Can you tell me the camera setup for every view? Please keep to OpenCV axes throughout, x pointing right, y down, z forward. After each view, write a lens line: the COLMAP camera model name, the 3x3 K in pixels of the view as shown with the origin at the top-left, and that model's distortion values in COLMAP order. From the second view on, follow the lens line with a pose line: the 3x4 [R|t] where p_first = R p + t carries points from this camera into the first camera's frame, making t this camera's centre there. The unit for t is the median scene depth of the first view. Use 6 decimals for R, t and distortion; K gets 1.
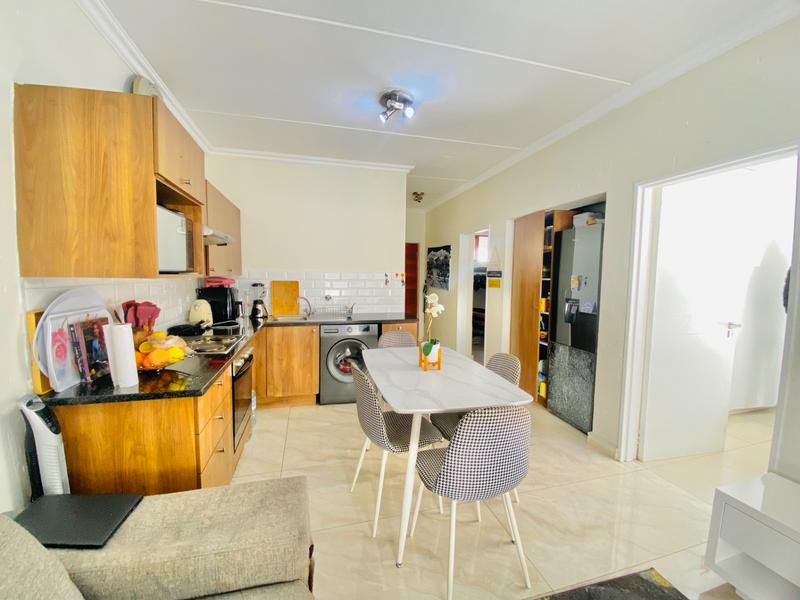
lens RADIAL K [[327.1, 0, 395.9], [0, 327.1, 298.9], [0, 0, 1]] dist [0.000561, -0.000430]
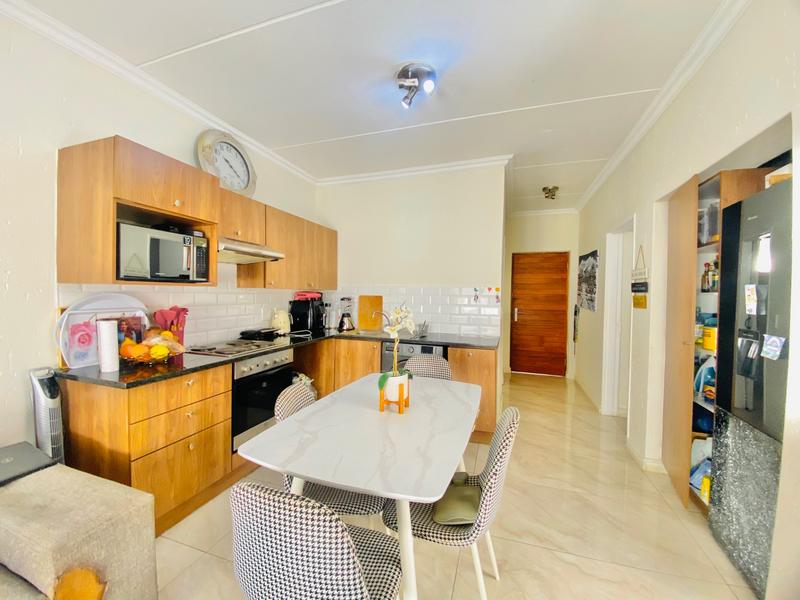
lens RADIAL K [[327.1, 0, 395.9], [0, 327.1, 298.9], [0, 0, 1]] dist [0.000561, -0.000430]
pose [[0.831122, 0.009752, -0.556005, 0.317993], [-0.044555, 0.997800, -0.049101, 0.001910], [0.554302, 0.065581, 0.829728, 0.231330]]
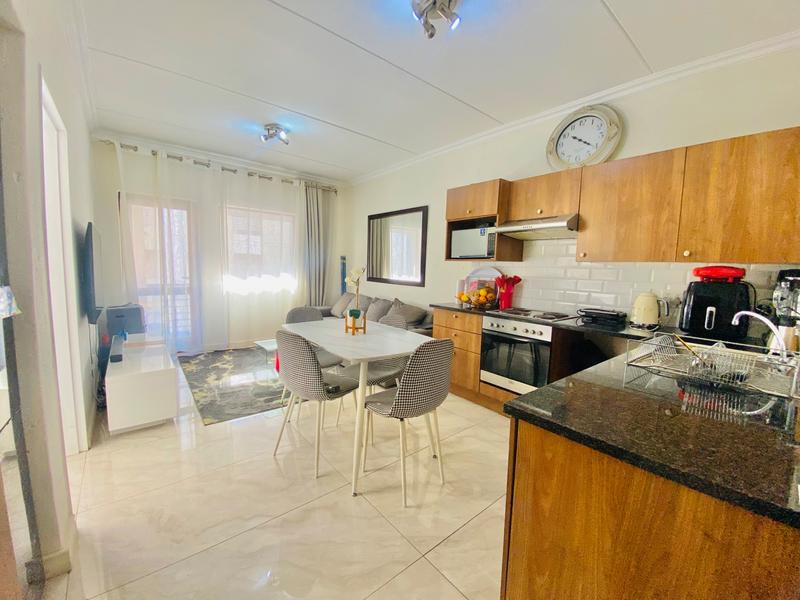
lens RADIAL K [[327.1, 0, 395.9], [0, 327.1, 298.9], [0, 0, 1]] dist [0.000561, -0.000430]
pose [[-0.911221, 0.002718, -0.411910, 0.267987], [-0.067924, 0.985298, 0.156762, -0.061813], [0.406280, 0.170824, -0.897639, 1.361599]]
